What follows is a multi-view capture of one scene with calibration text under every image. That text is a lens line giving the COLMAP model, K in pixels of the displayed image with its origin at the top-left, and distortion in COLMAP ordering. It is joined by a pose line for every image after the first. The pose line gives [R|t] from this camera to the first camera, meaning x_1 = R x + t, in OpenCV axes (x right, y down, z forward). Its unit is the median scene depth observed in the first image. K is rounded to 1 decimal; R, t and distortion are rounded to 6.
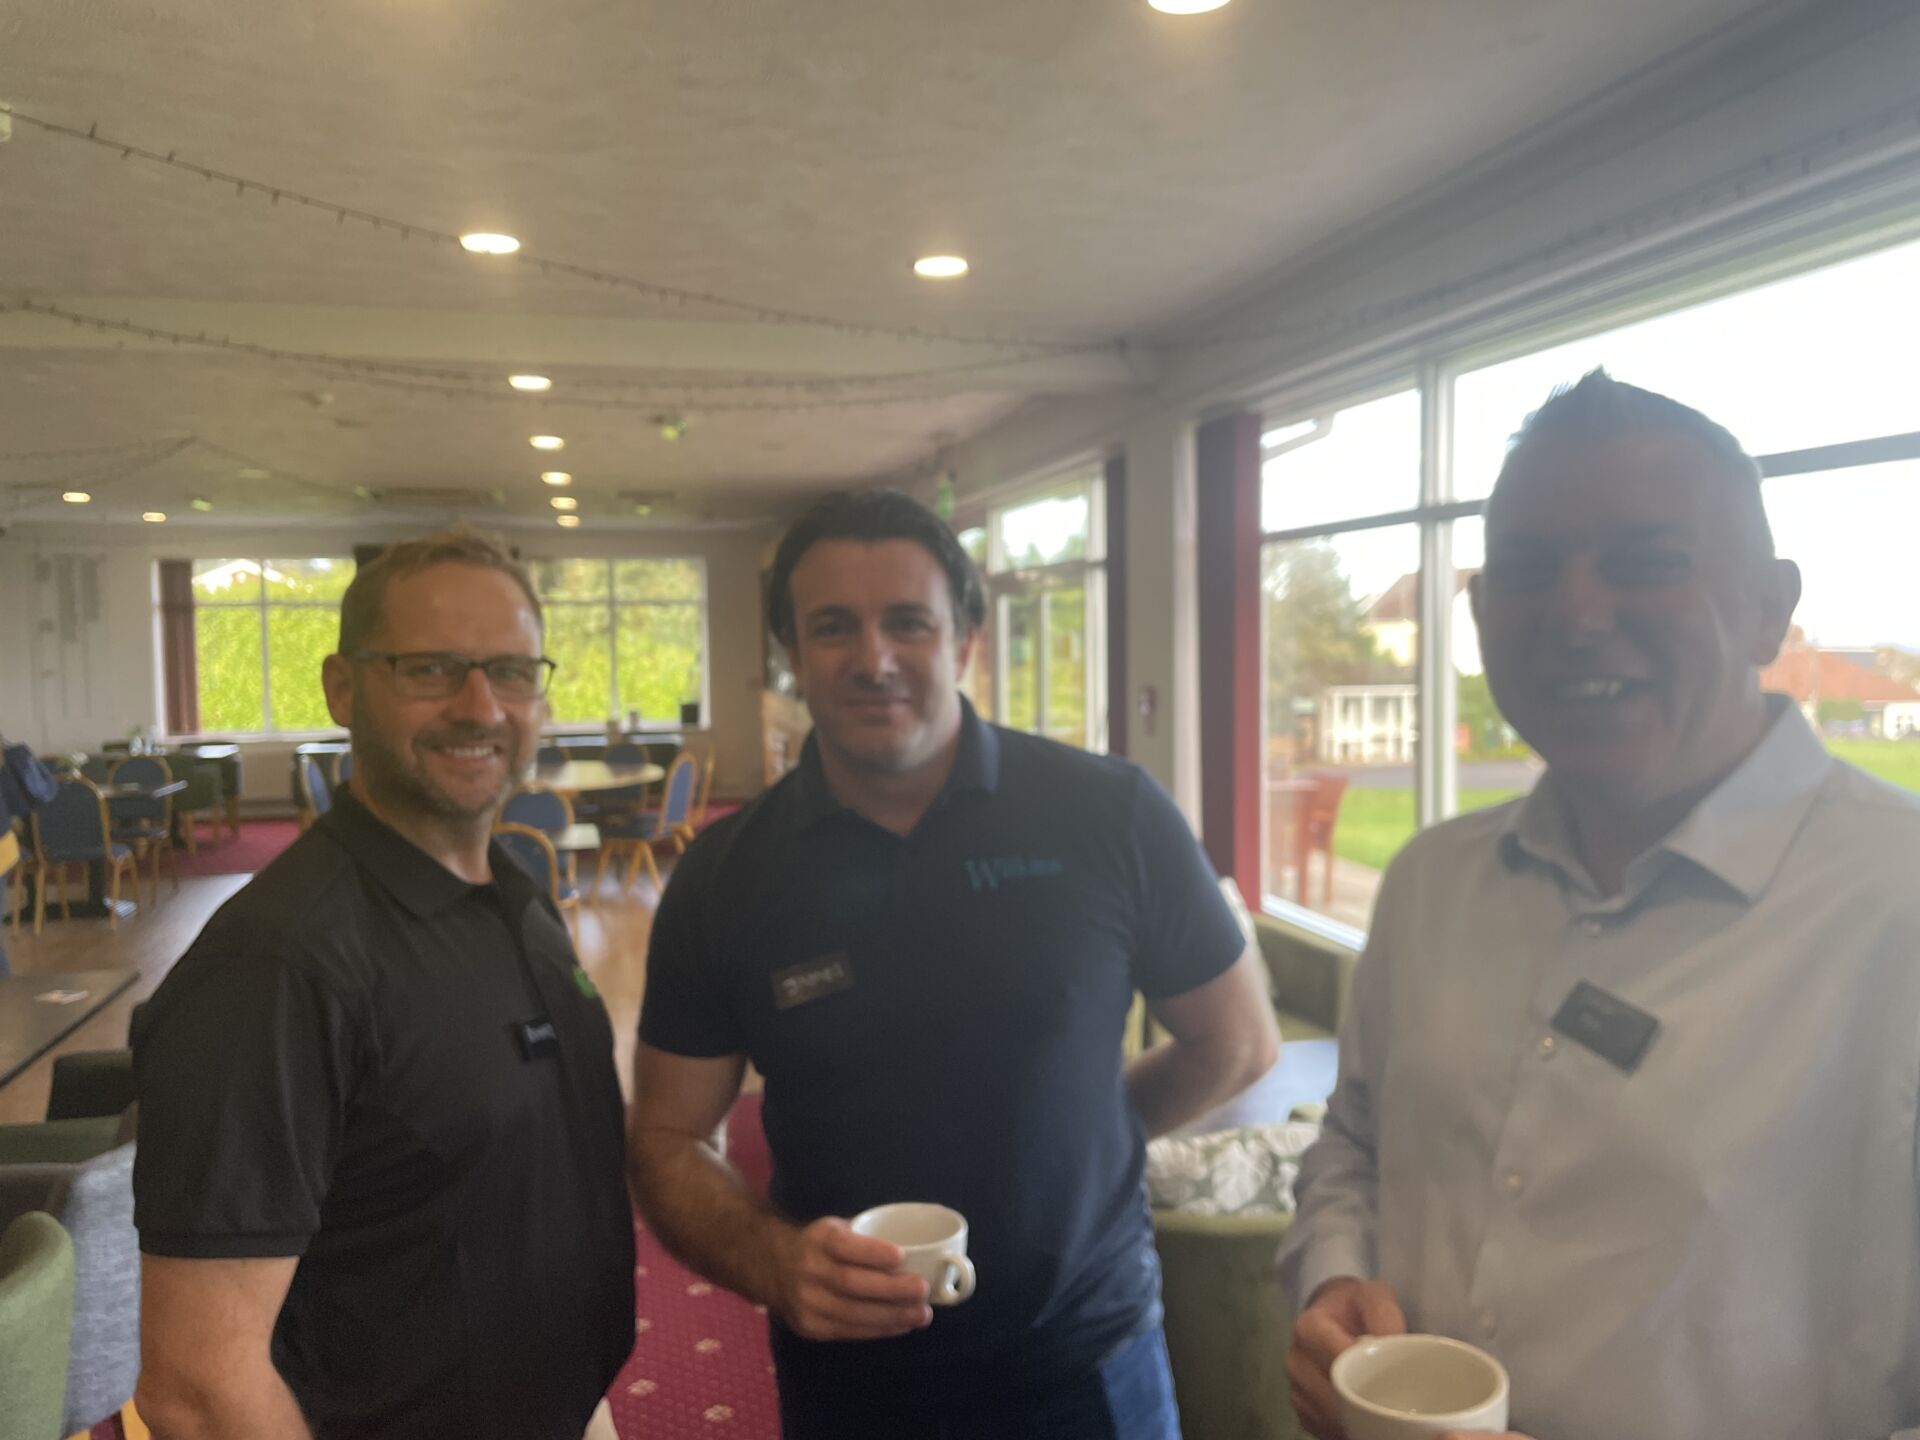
lens RADIAL K [[1447.8, 0, 960.0], [0, 1447.8, 720.0], [0, 0, 1]] dist [0.091704, -0.106543]
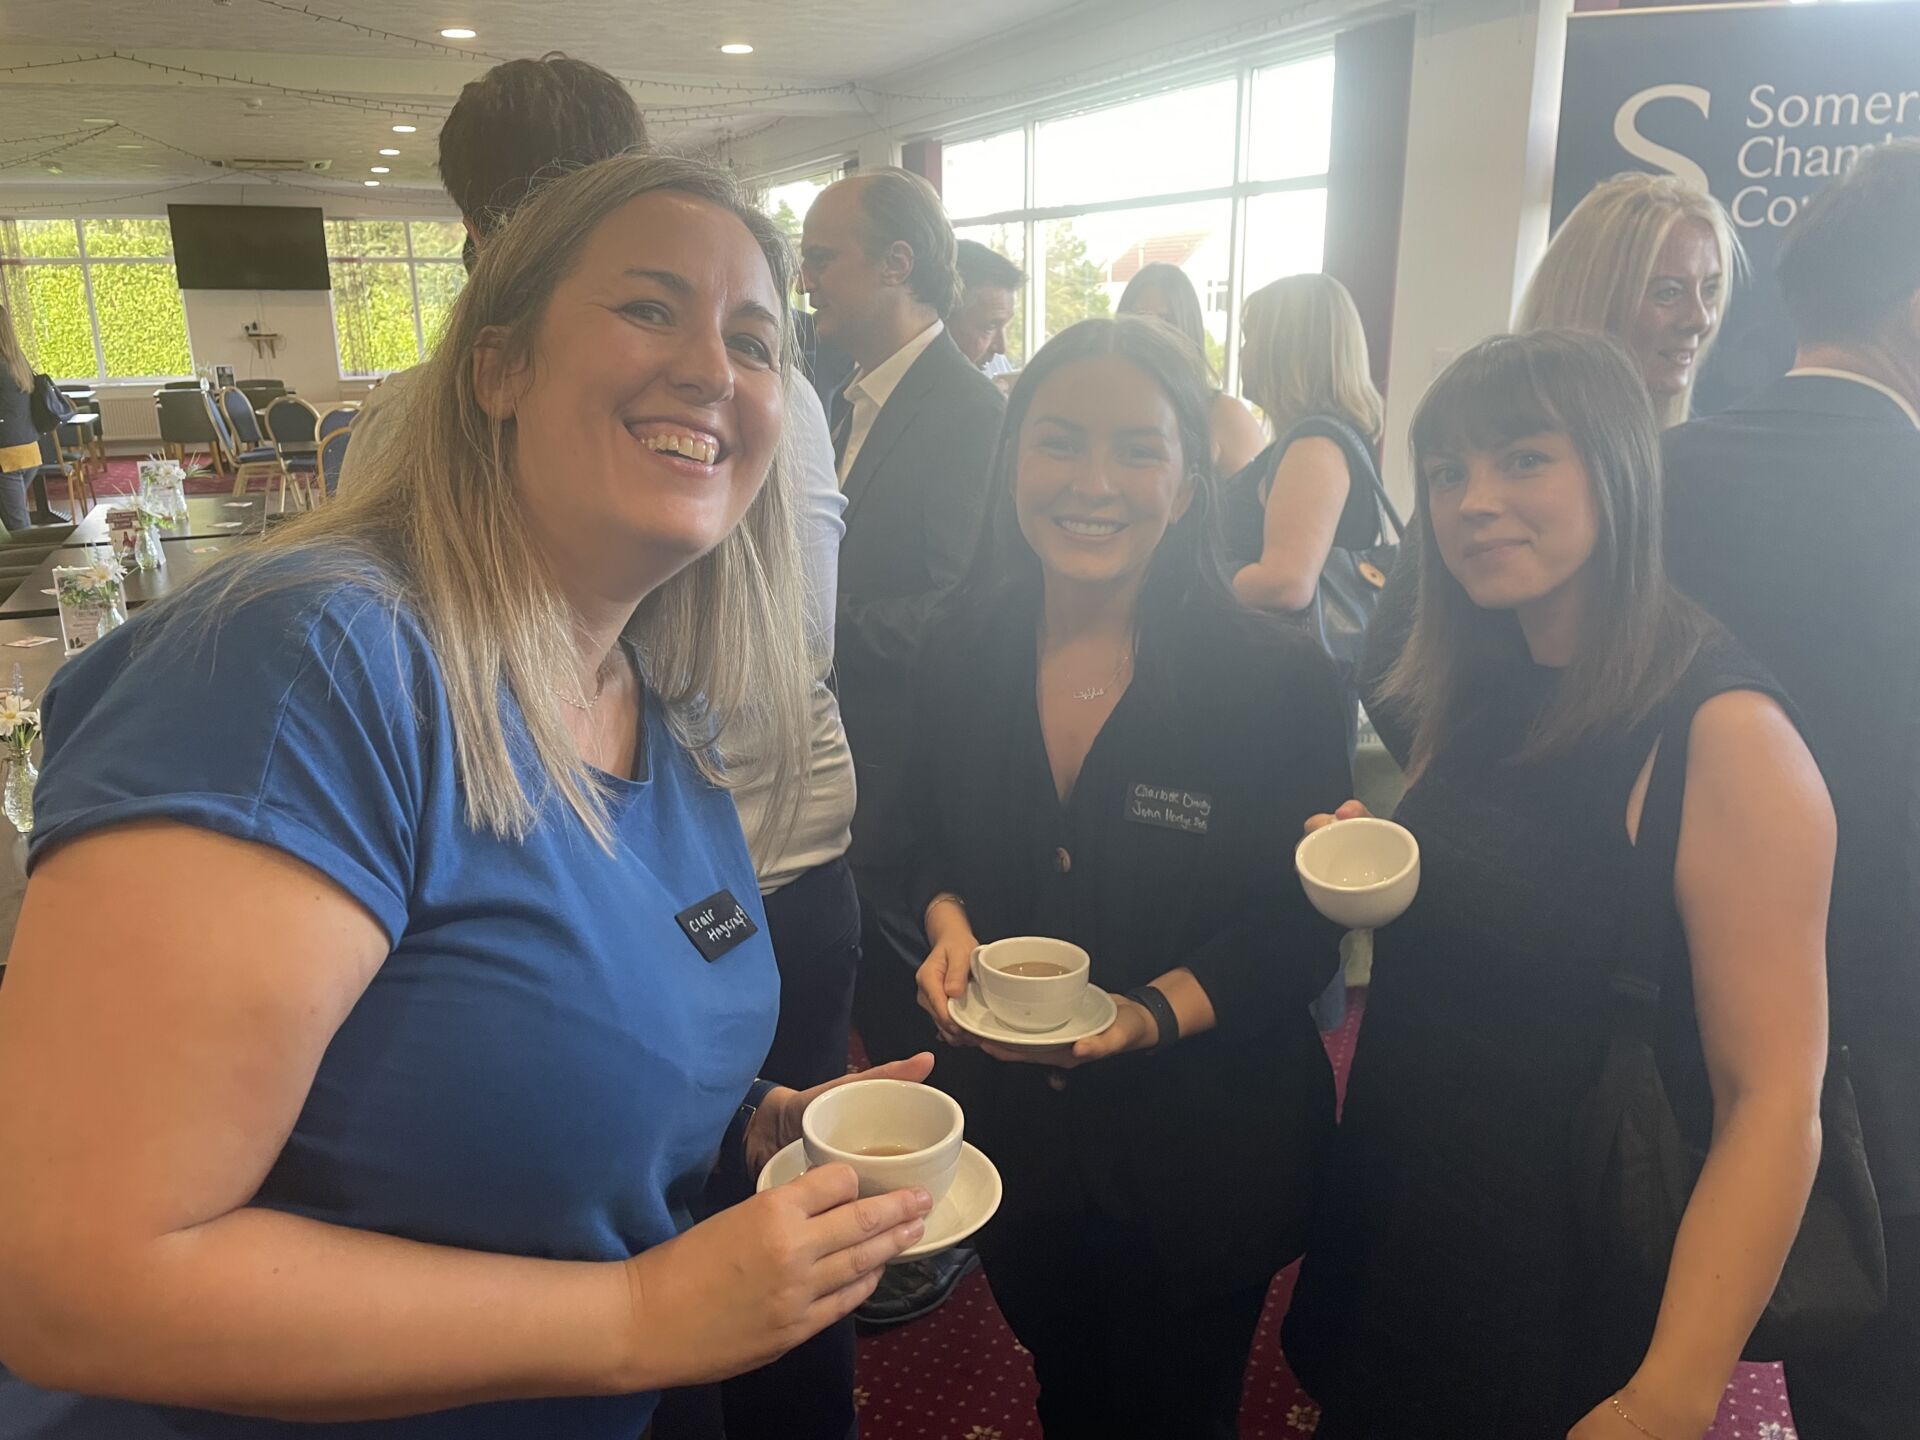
lens RADIAL K [[1447.8, 0, 960.0], [0, 1447.8, 720.0], [0, 0, 1]] dist [0.091704, -0.106543]
pose [[0.987092, -0.046462, 0.153266, -0.025409], [0.011279, 0.974785, 0.222860, 0.026393], [-0.159756, -0.218255, 0.962727, -0.367181]]
